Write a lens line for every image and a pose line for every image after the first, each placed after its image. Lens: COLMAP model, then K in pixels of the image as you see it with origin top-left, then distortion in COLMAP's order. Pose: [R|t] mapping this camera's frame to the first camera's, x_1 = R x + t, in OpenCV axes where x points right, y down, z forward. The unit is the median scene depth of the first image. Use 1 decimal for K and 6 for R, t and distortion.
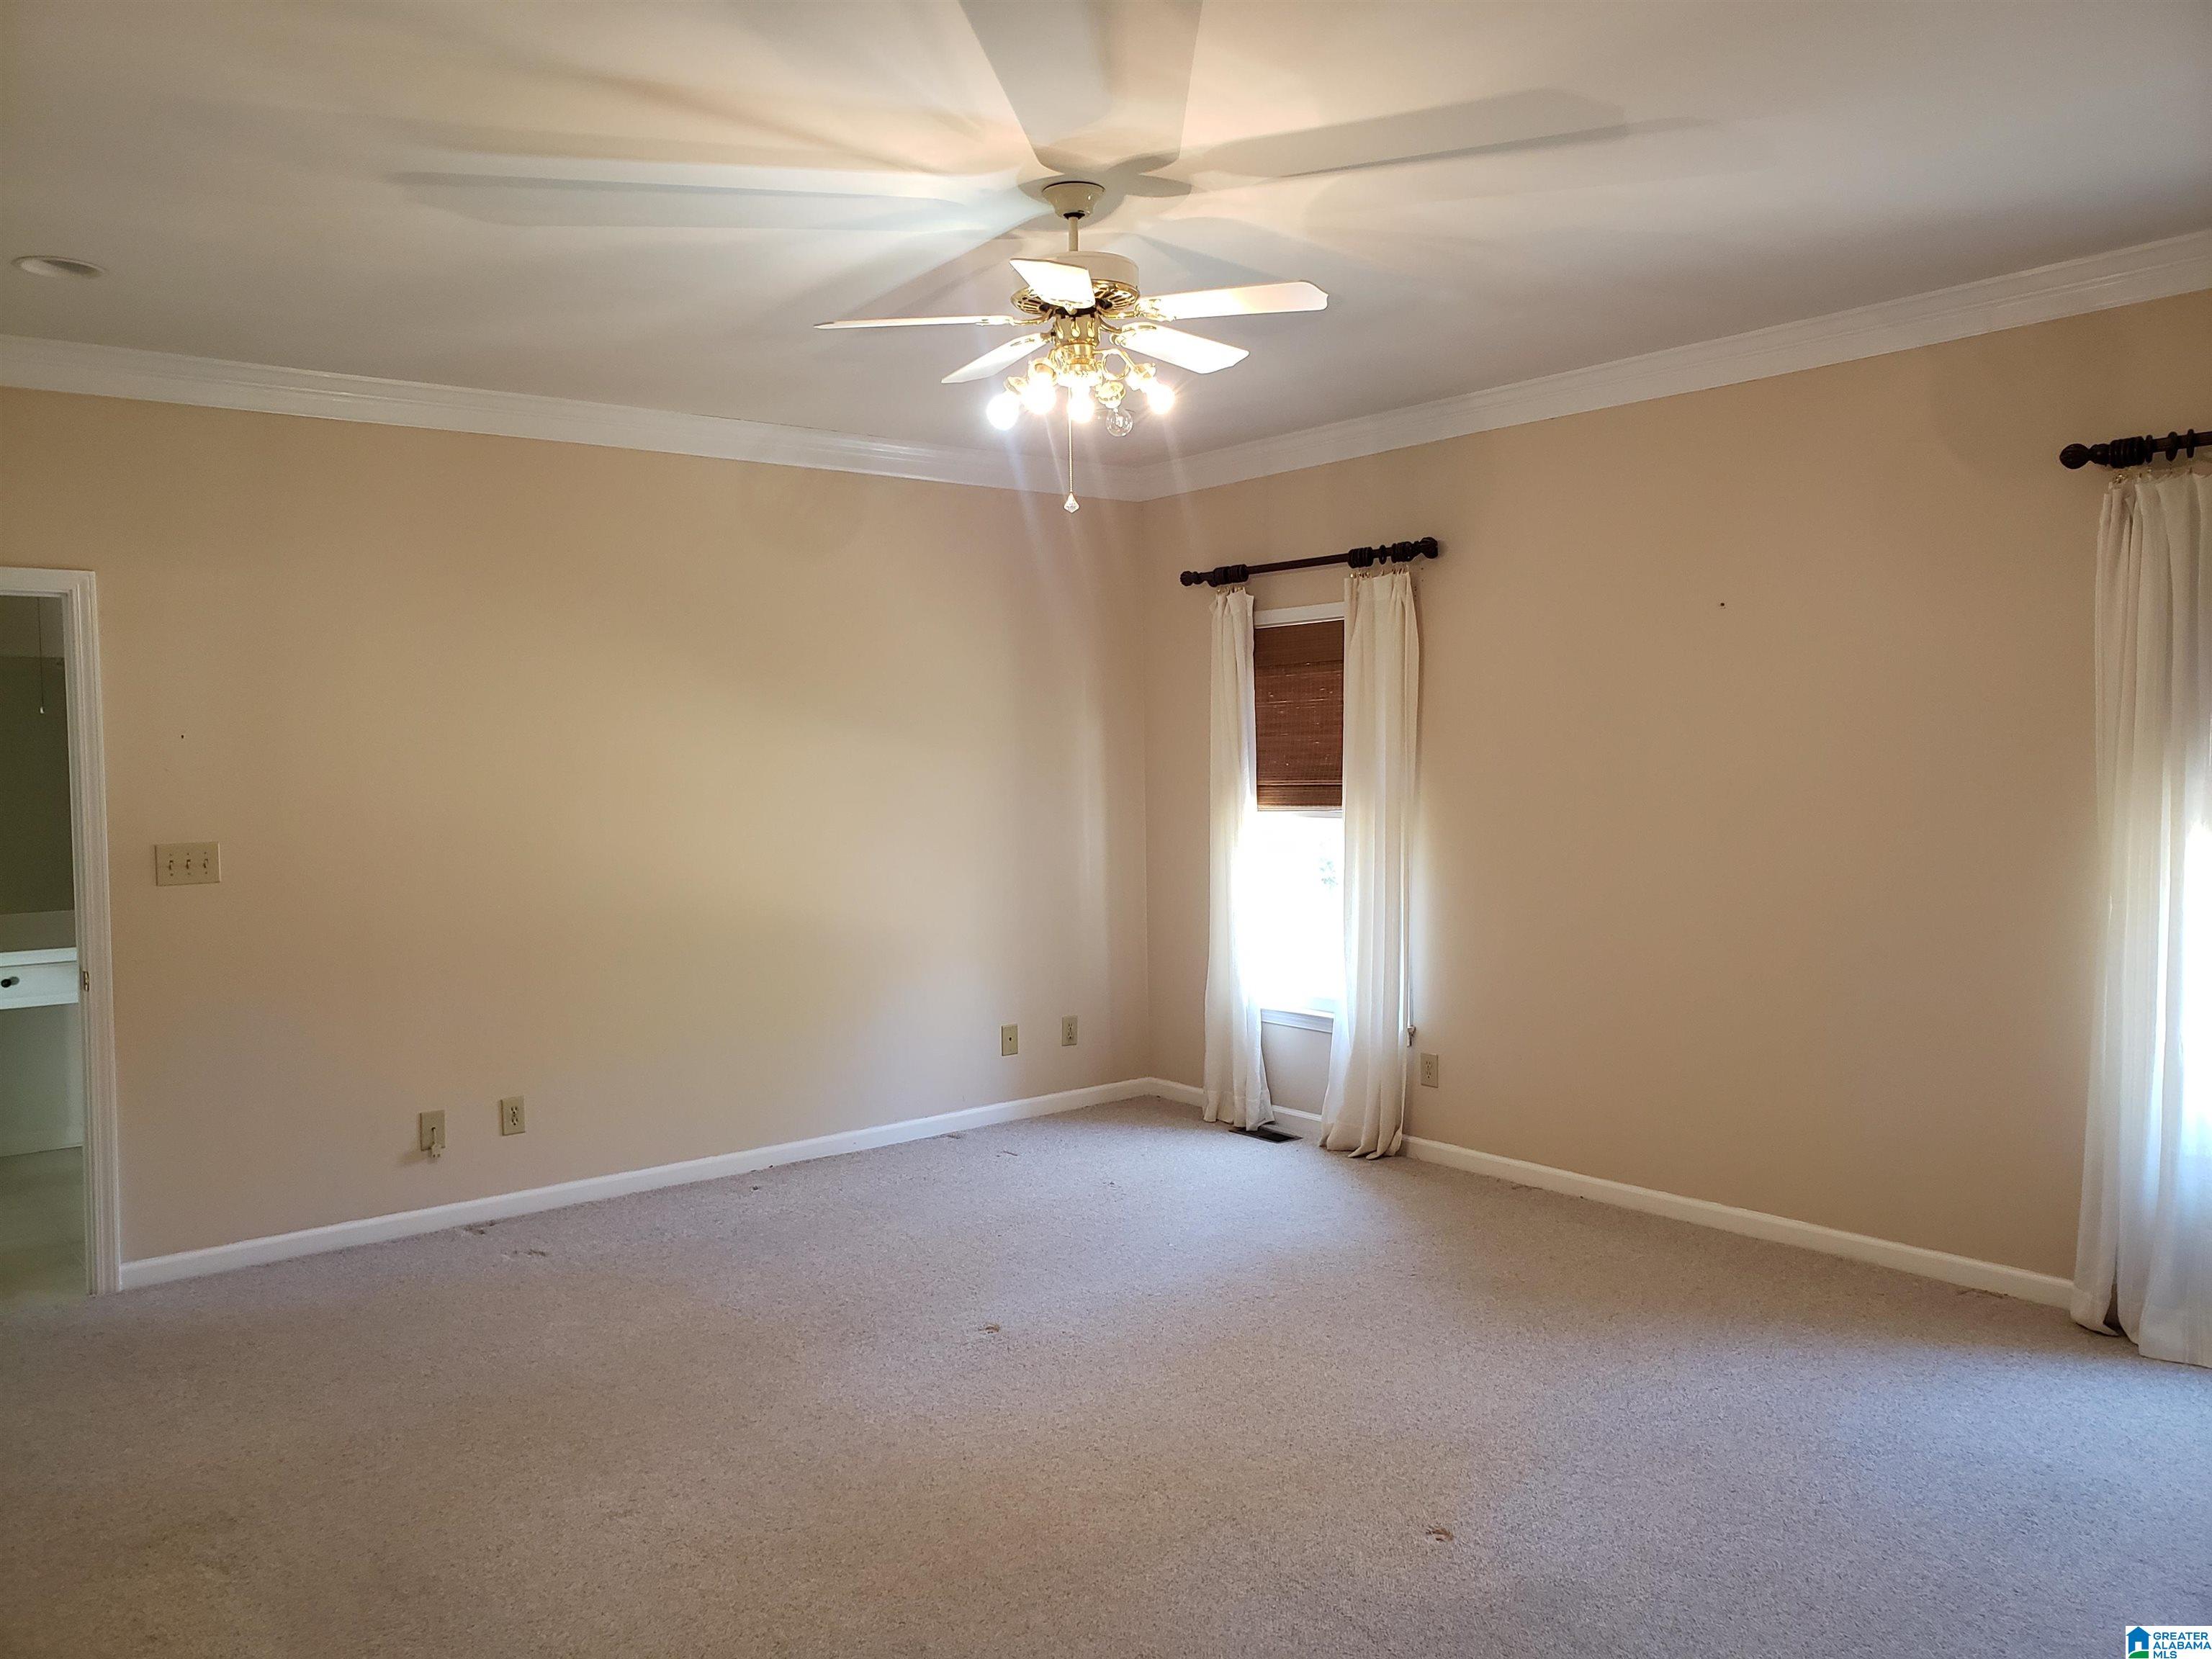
lens RADIAL K [[1694.6, 0, 1133.6], [0, 1694.6, 828.7], [0, 0, 1]] dist [0.031558, -0.001622]
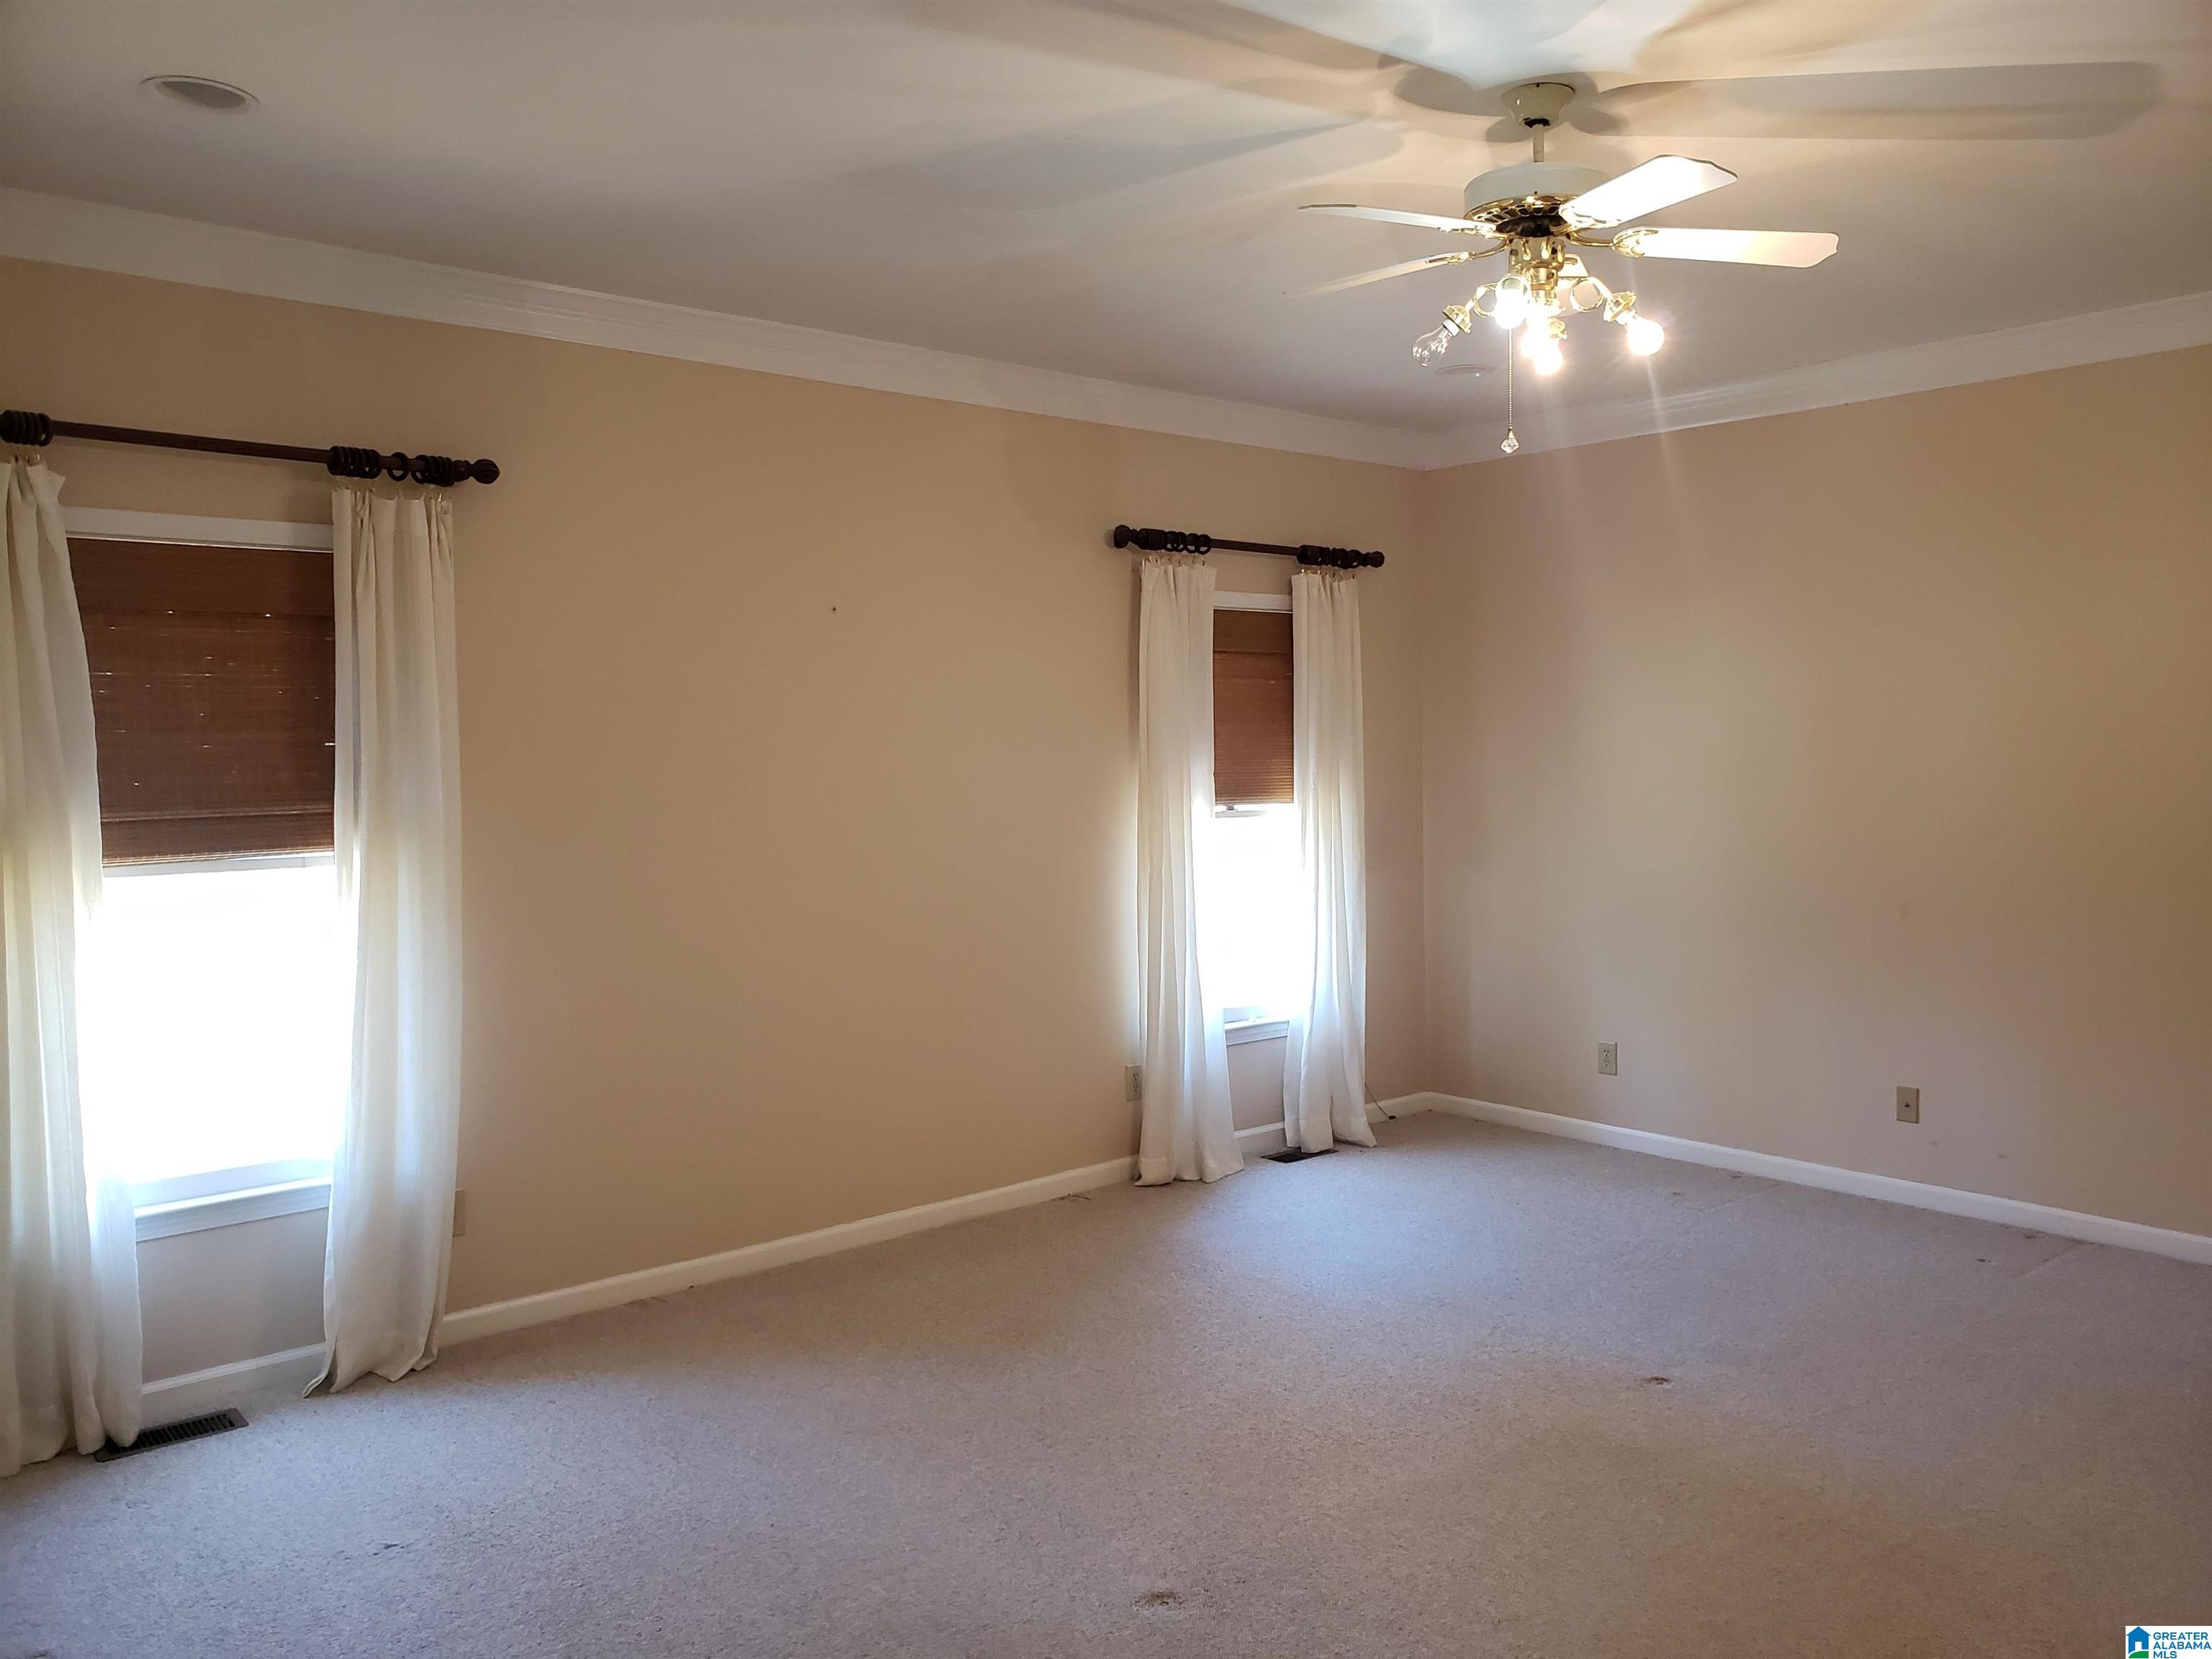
lens RADIAL K [[1694.6, 0, 1133.6], [0, 1694.6, 828.7], [0, 0, 1]] dist [0.031558, -0.001622]
pose [[-0.027441, -0.030804, 0.999149, -0.771772], [0.060564, 0.997638, 0.032421, -0.032056], [-0.997787, 0.061402, -0.025511, 1.050157]]
